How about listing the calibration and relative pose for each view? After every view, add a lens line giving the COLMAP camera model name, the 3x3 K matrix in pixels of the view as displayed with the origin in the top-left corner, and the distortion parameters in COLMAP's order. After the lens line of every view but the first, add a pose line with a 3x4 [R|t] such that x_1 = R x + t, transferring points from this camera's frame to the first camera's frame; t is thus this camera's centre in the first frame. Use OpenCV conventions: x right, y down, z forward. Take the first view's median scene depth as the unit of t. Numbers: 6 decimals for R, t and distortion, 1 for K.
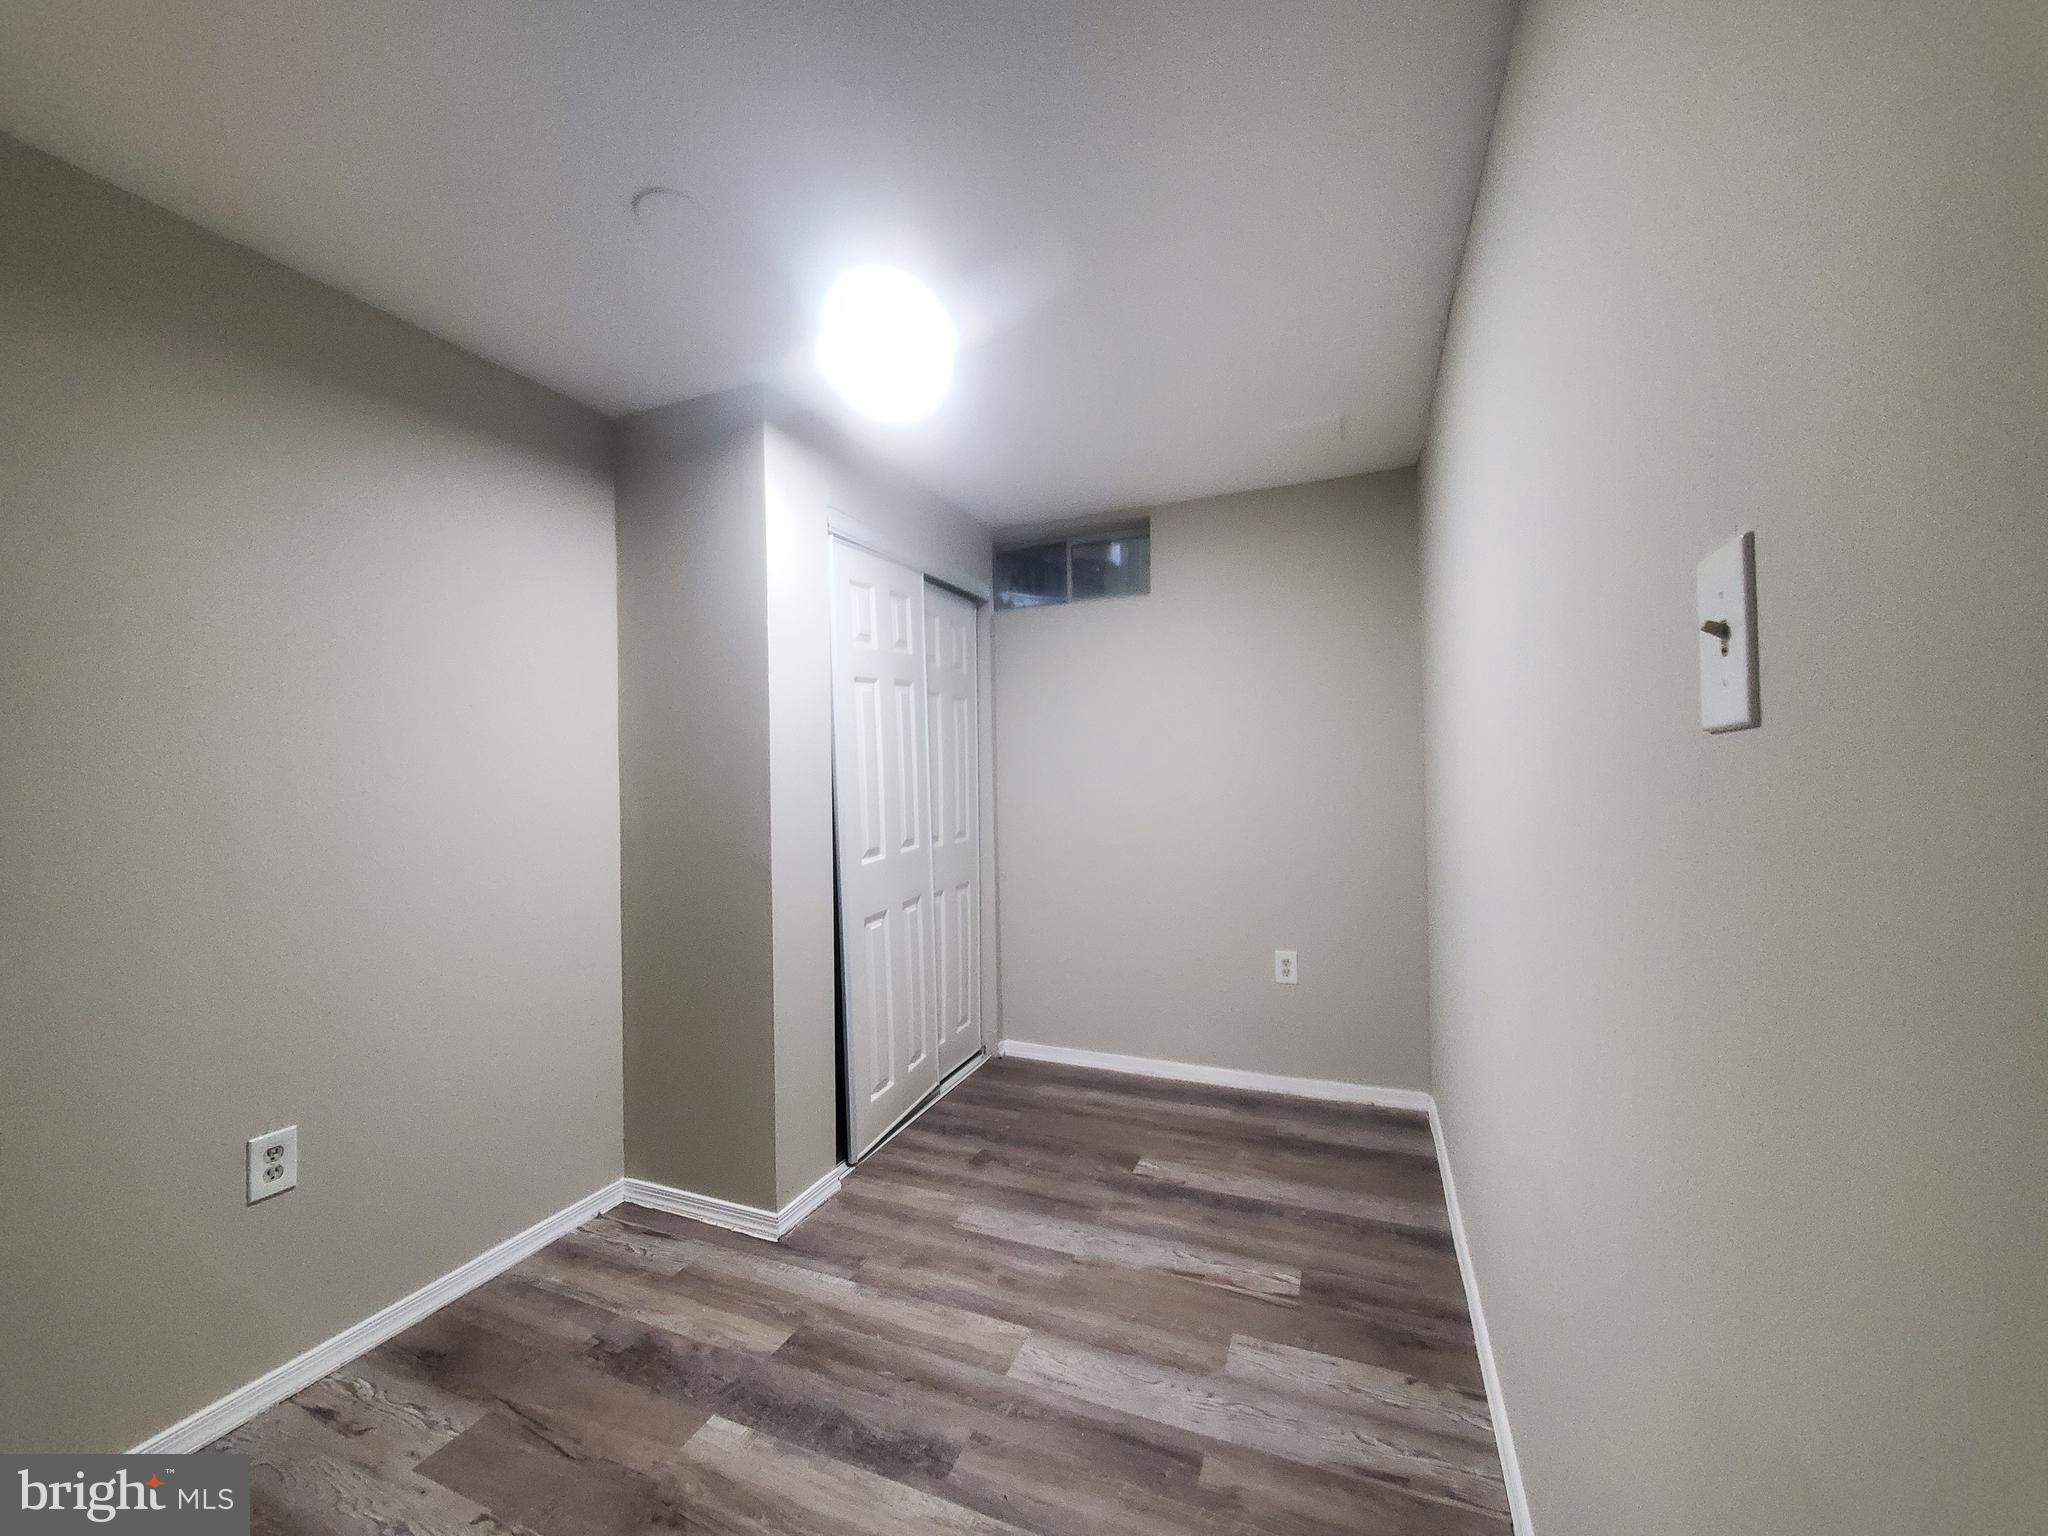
lens RADIAL K [[812.1, 0, 1024.1], [0, 812.1, 763.6], [0, 0, 1]] dist [0.001548, -0.002303]
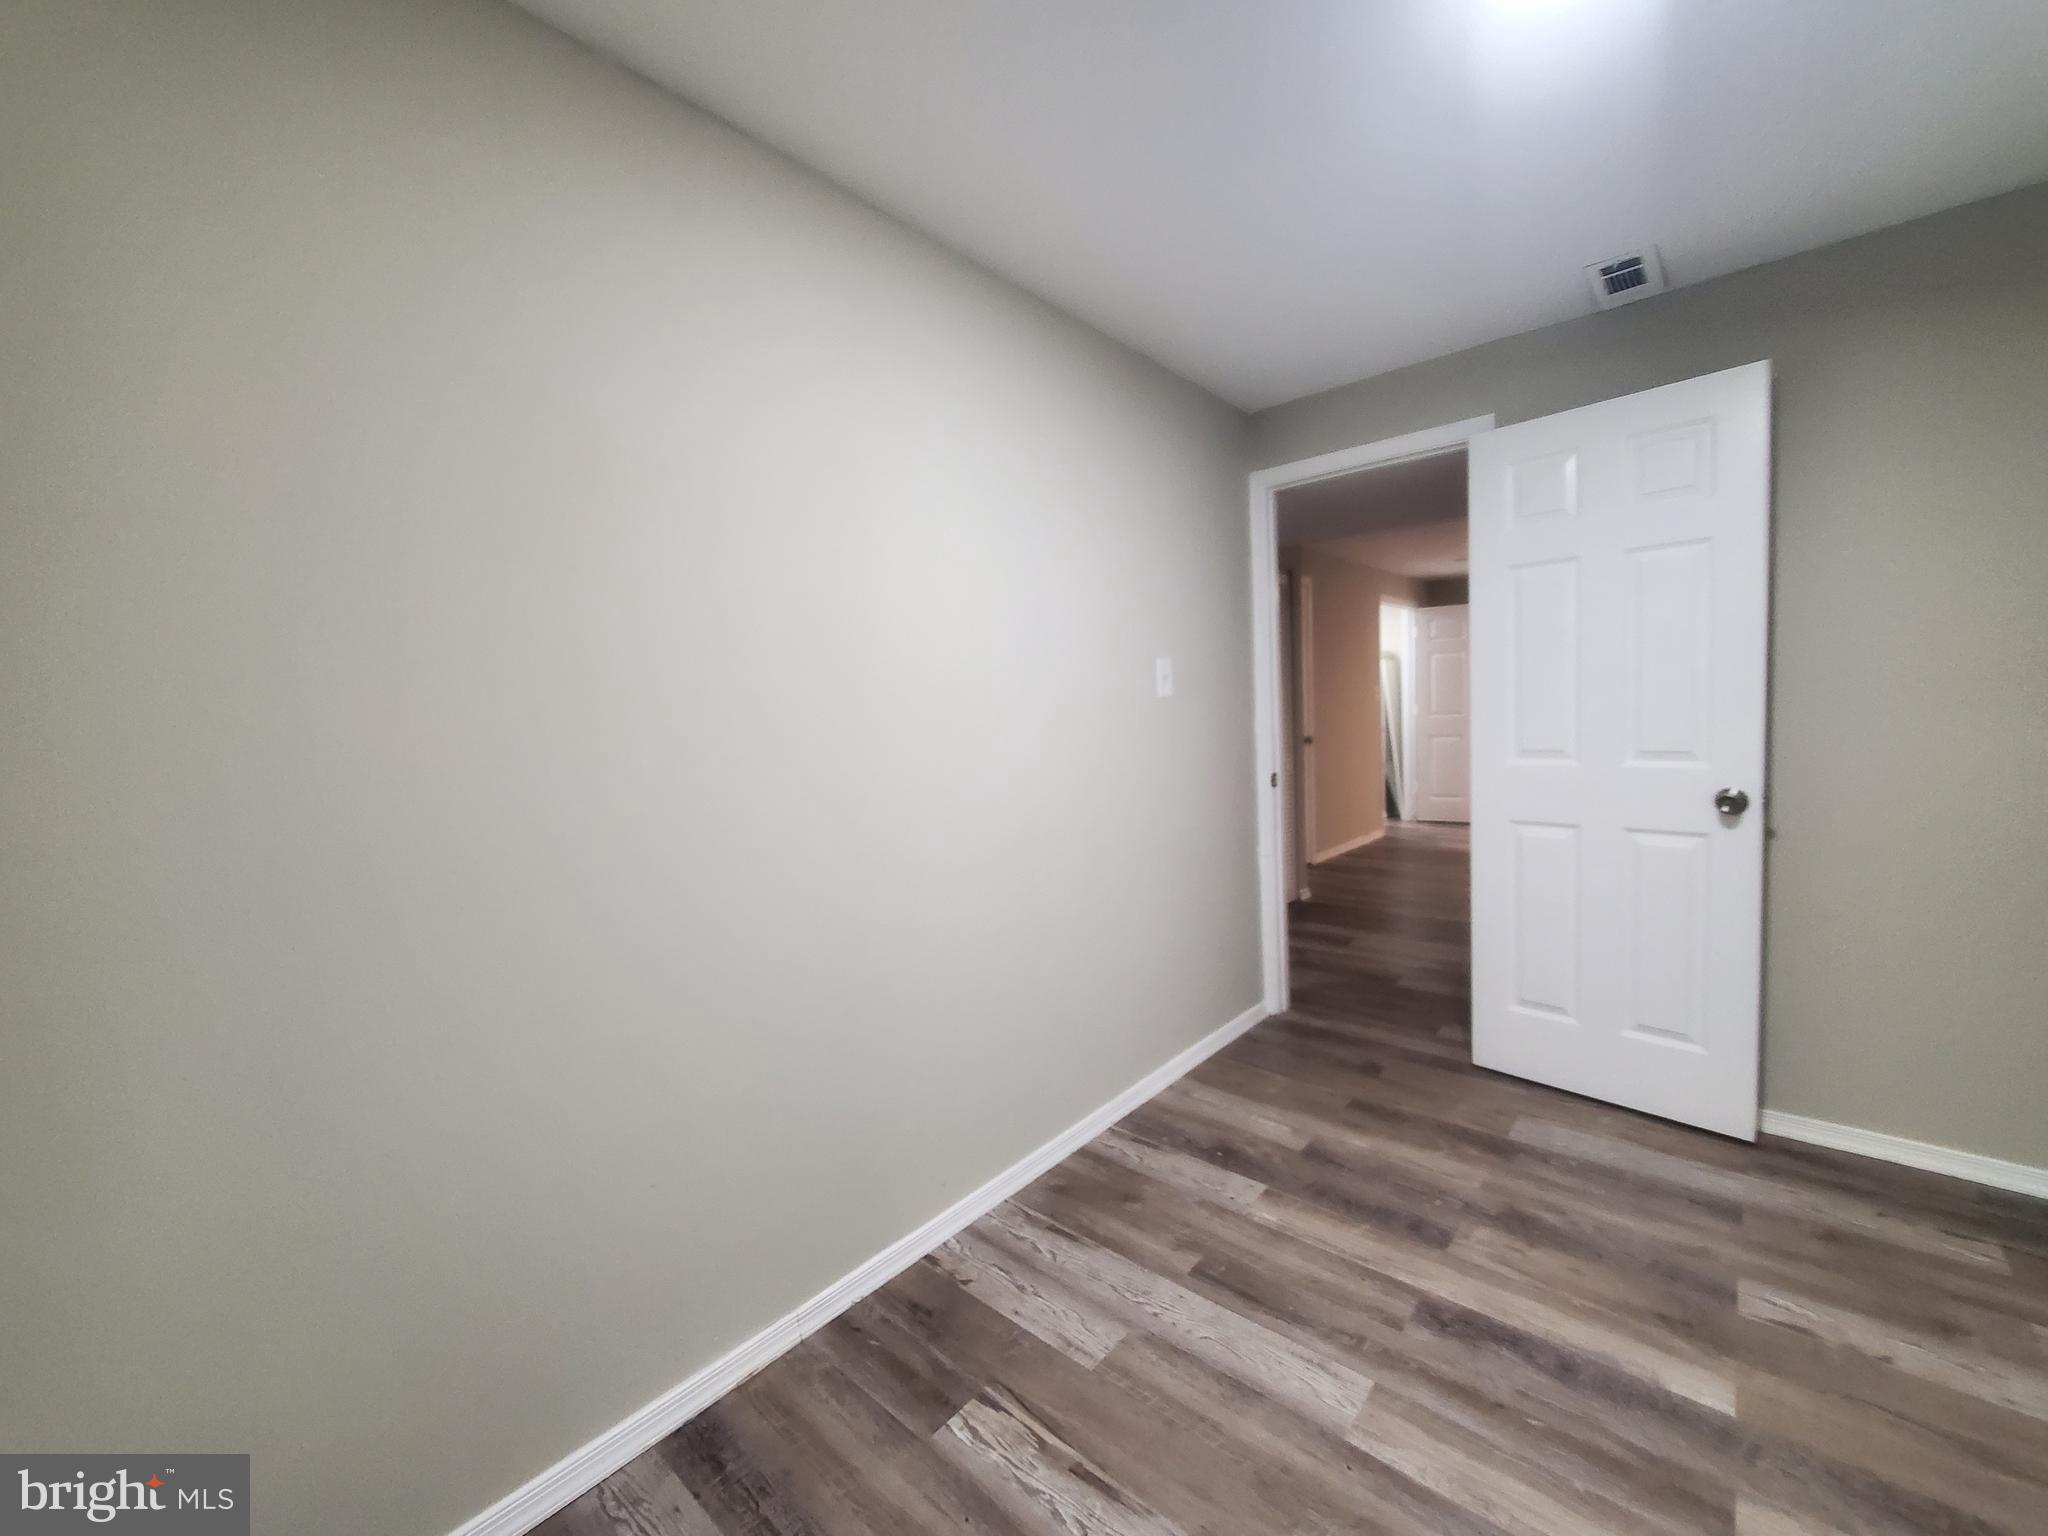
lens RADIAL K [[812.1, 0, 1024.1], [0, 812.1, 763.6], [0, 0, 1]] dist [0.001548, -0.002303]
pose [[-0.940775, 0.035628, 0.337154, 0.014381], [0.056666, 0.996998, 0.052762, 0.019131], [-0.334262, 0.068743, -0.939970, 1.920769]]
